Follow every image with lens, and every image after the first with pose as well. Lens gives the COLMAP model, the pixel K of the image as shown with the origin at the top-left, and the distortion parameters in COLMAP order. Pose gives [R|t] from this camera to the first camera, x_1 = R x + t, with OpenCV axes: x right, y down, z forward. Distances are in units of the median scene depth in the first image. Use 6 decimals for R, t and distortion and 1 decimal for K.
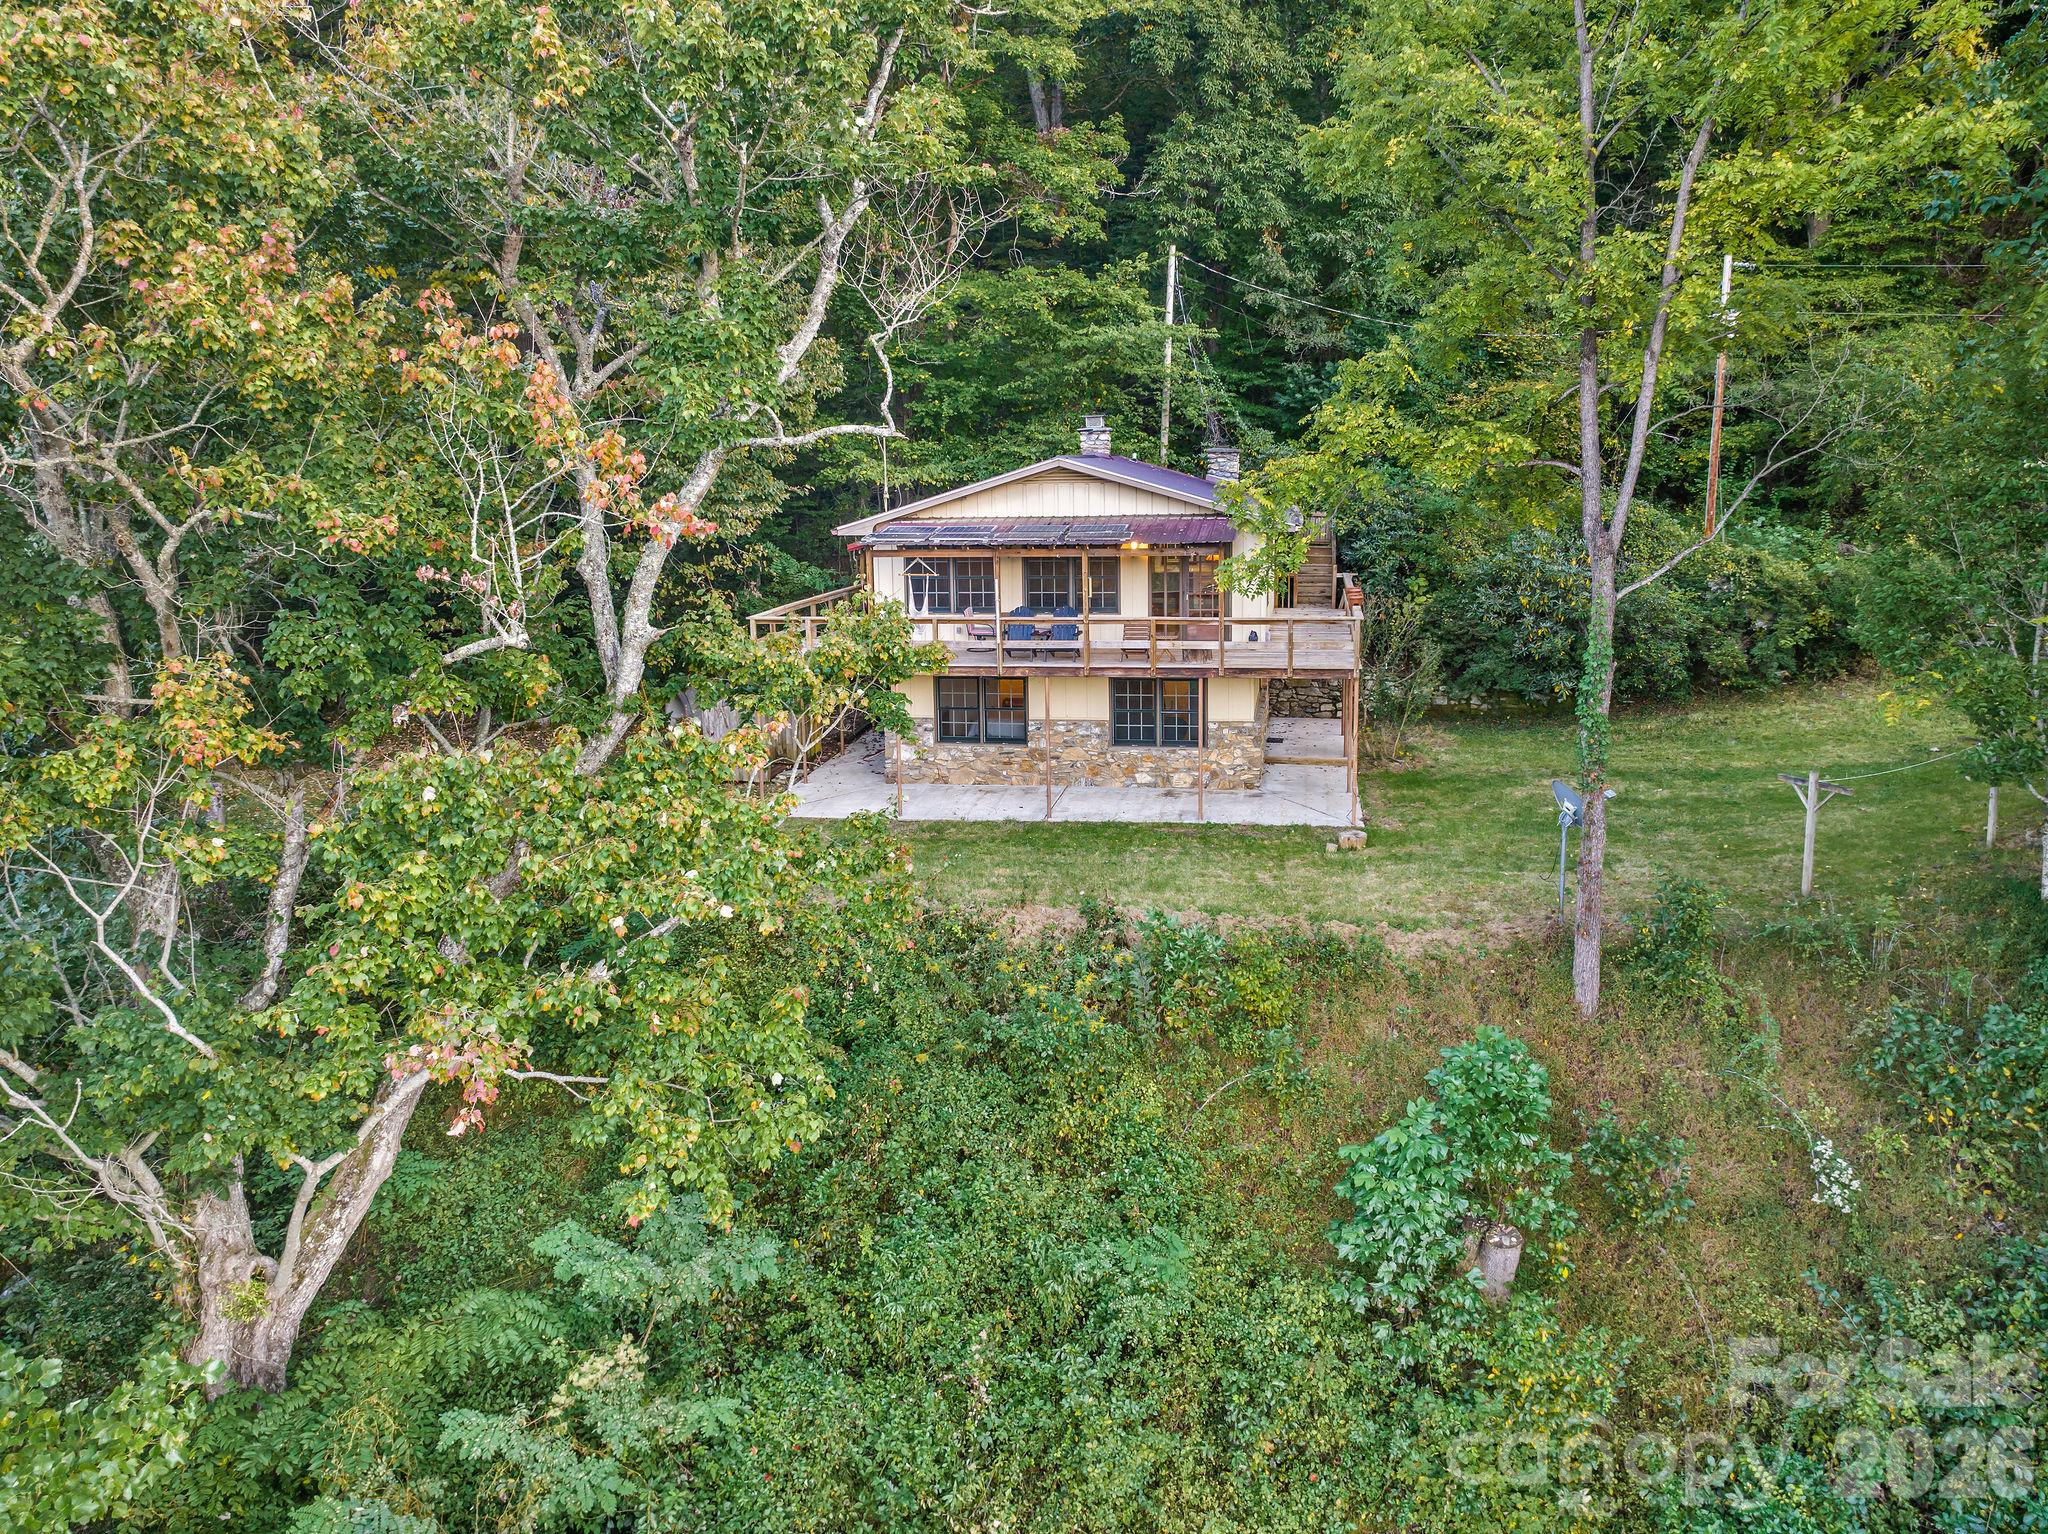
lens RADIAL K [[1518.6, 0, 1027.2], [0, 1518.6, 685.6], [0, 0, 1]] dist [-0.042615, 0.011016]
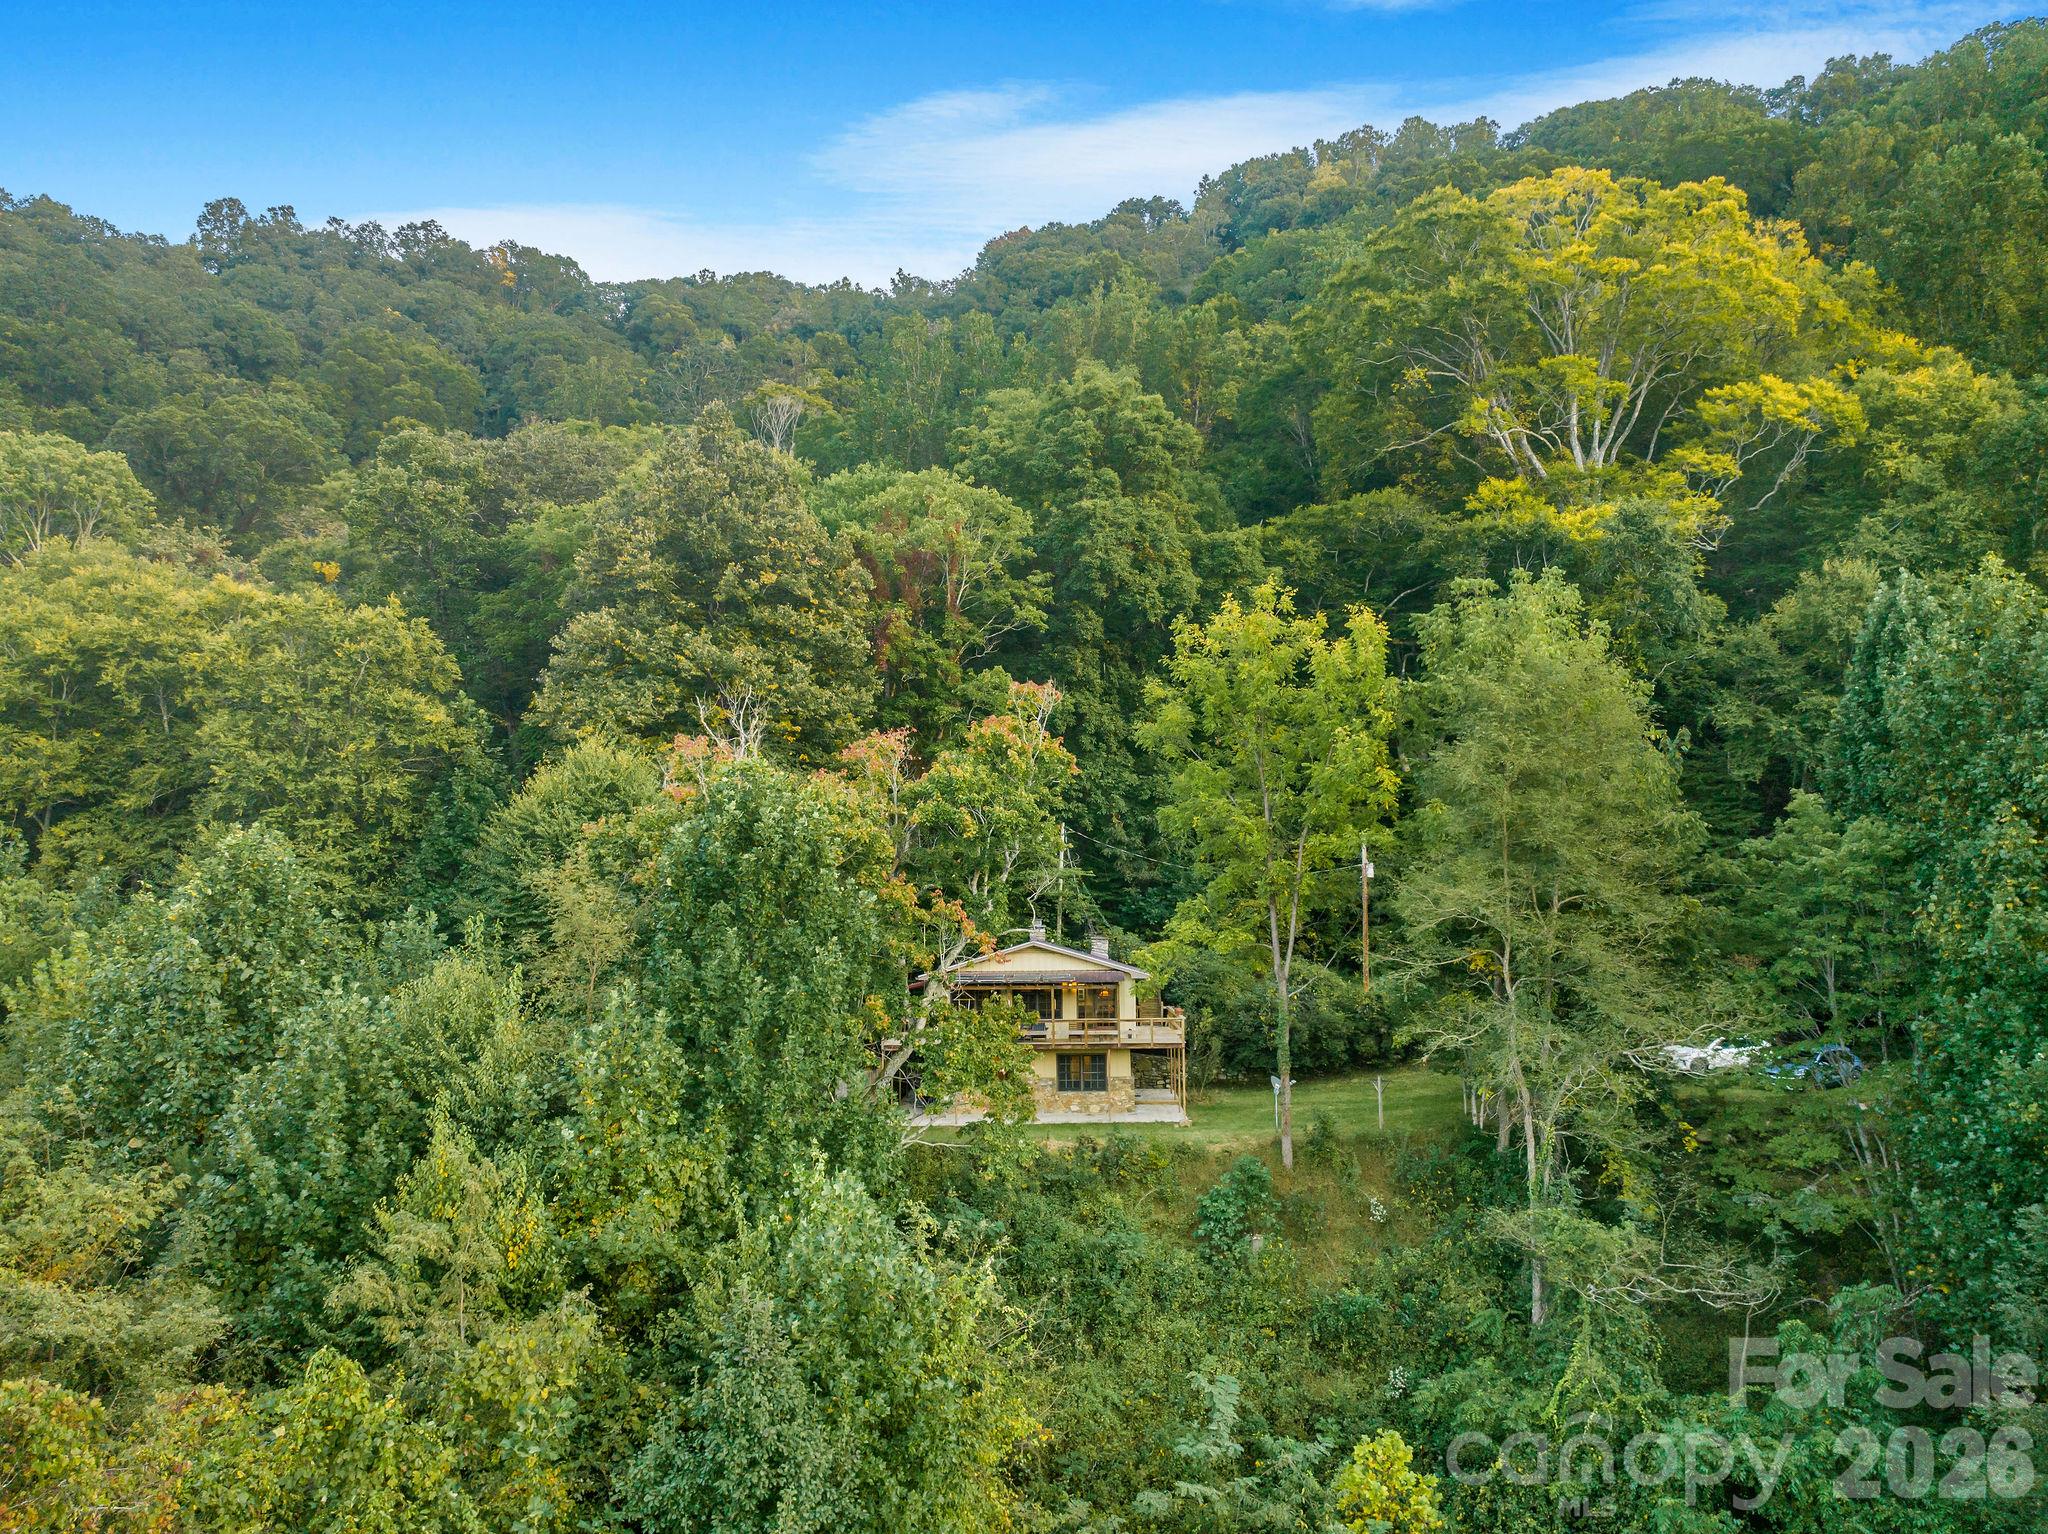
lens RADIAL K [[1504.9, 0, 1025.1], [0, 1504.9, 713.0], [0, 0, 1]] dist [-0.001305, -0.070289]
pose [[0.989451, 0.031701, 0.141357, -0.271191], [0.011646, 0.955199, -0.295734, 0.146060], [-0.144399, 0.294260, 0.944754, -0.942611]]
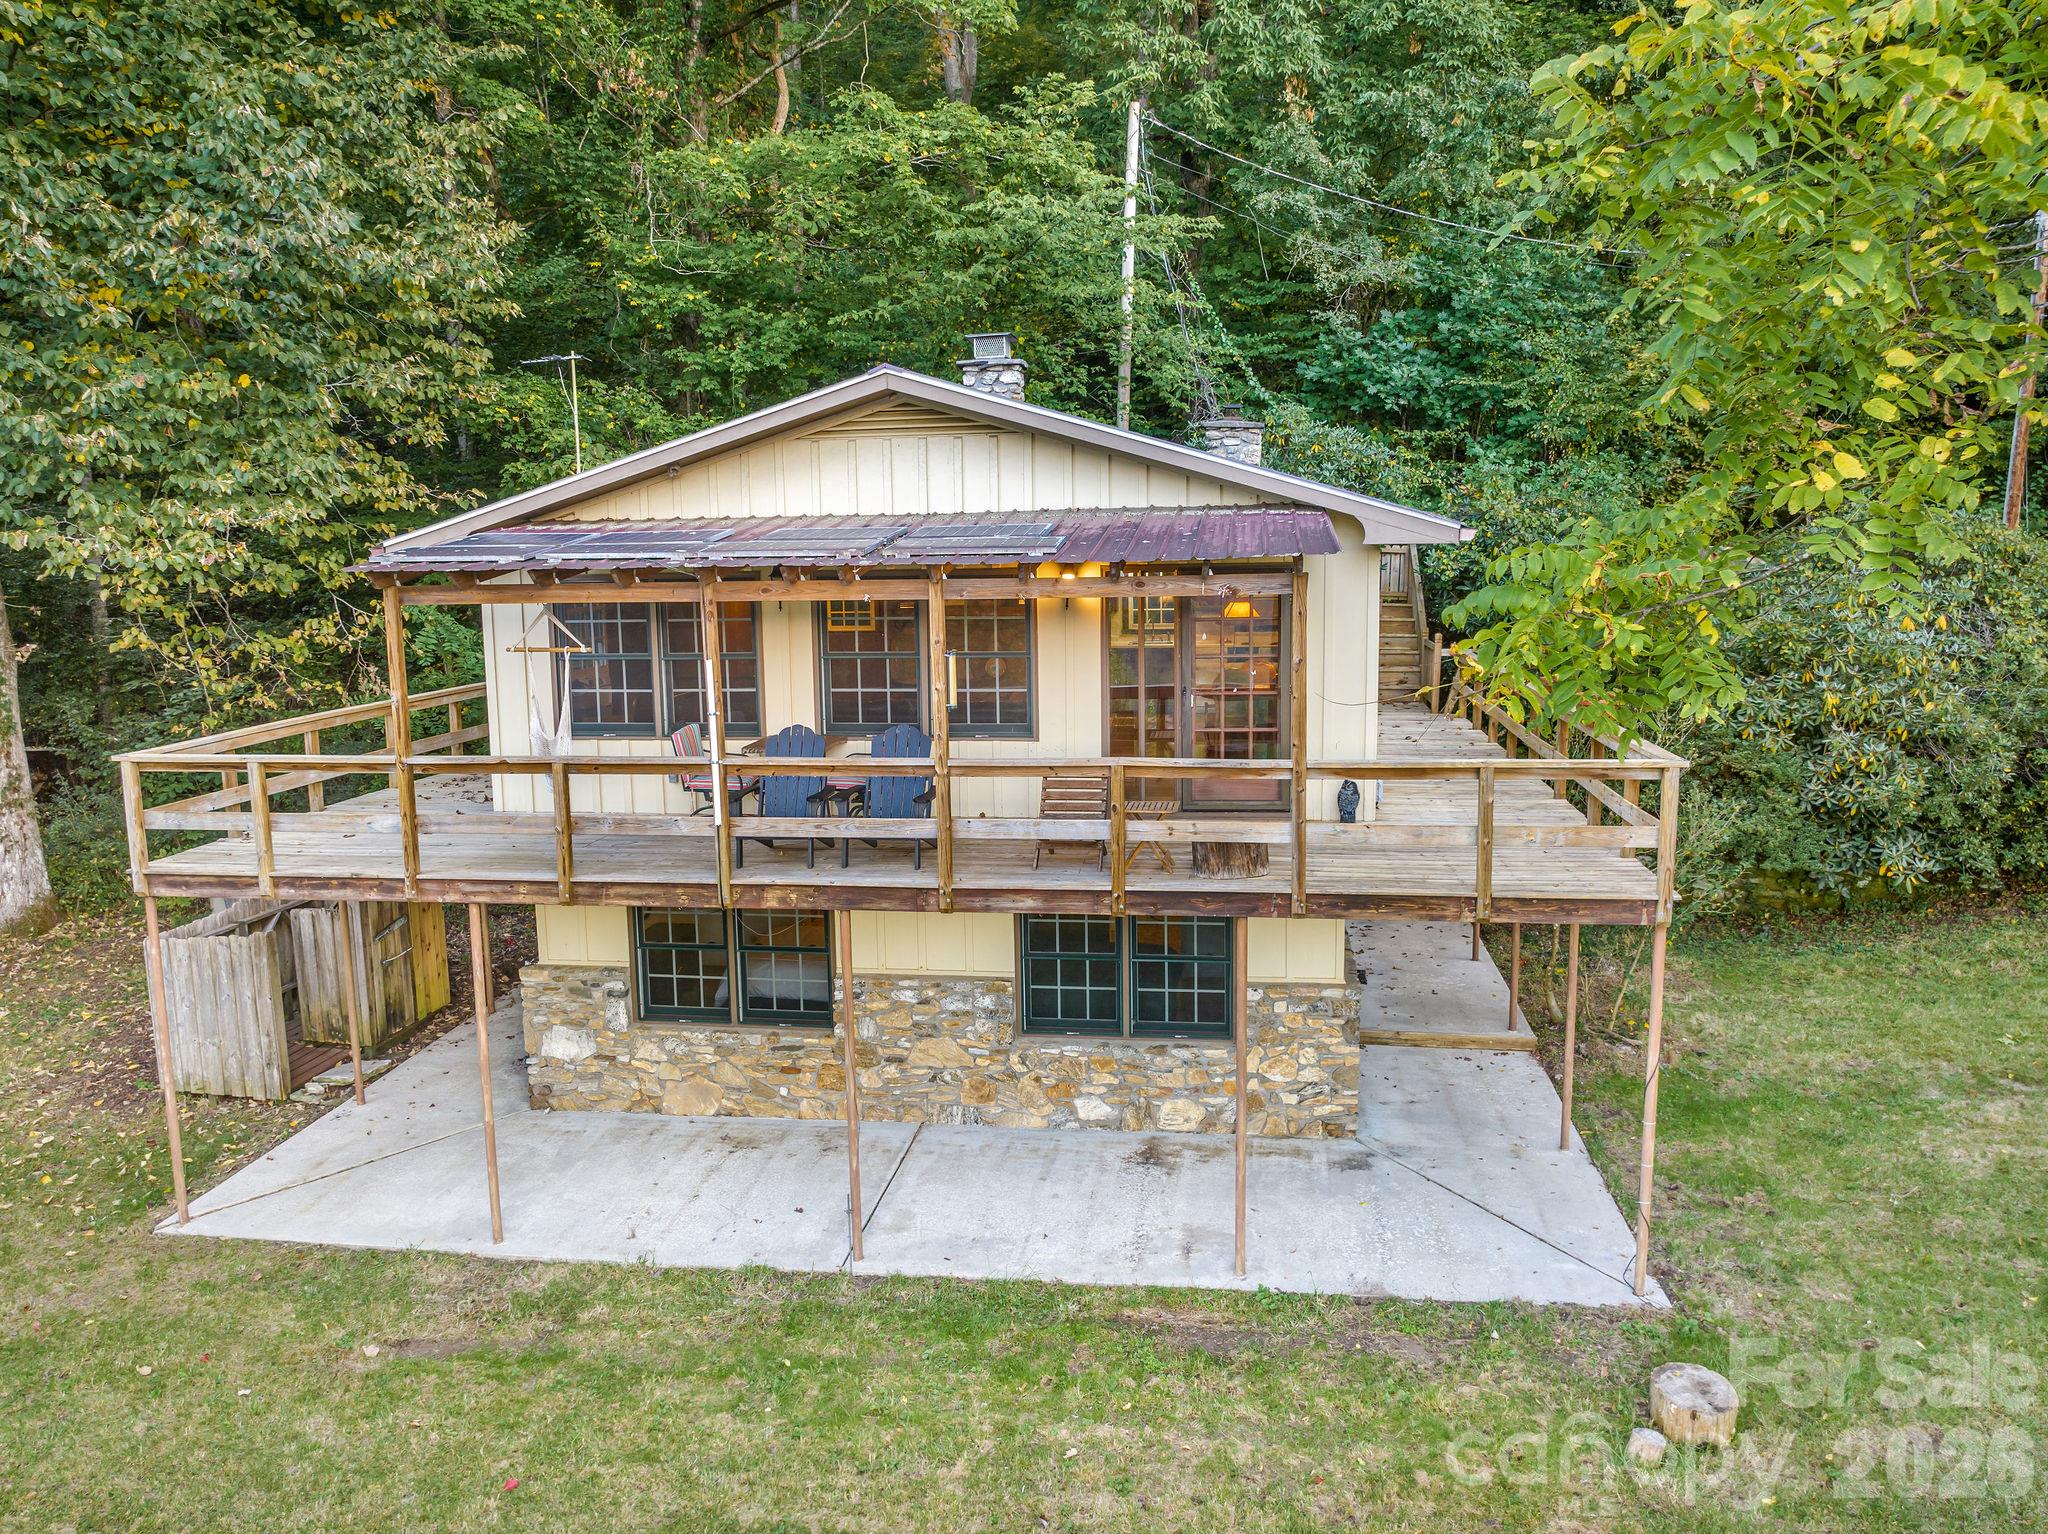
lens RADIAL K [[1504.9, 0, 1025.1], [0, 1504.9, 713.0], [0, 0, 1]] dist [-0.001305, -0.070289]
pose [[0.999395, -0.003143, 0.034630, 0.042014], [0.004376, 0.999357, -0.035595, -0.038901], [-0.034496, 0.035725, 0.998766, 0.558272]]
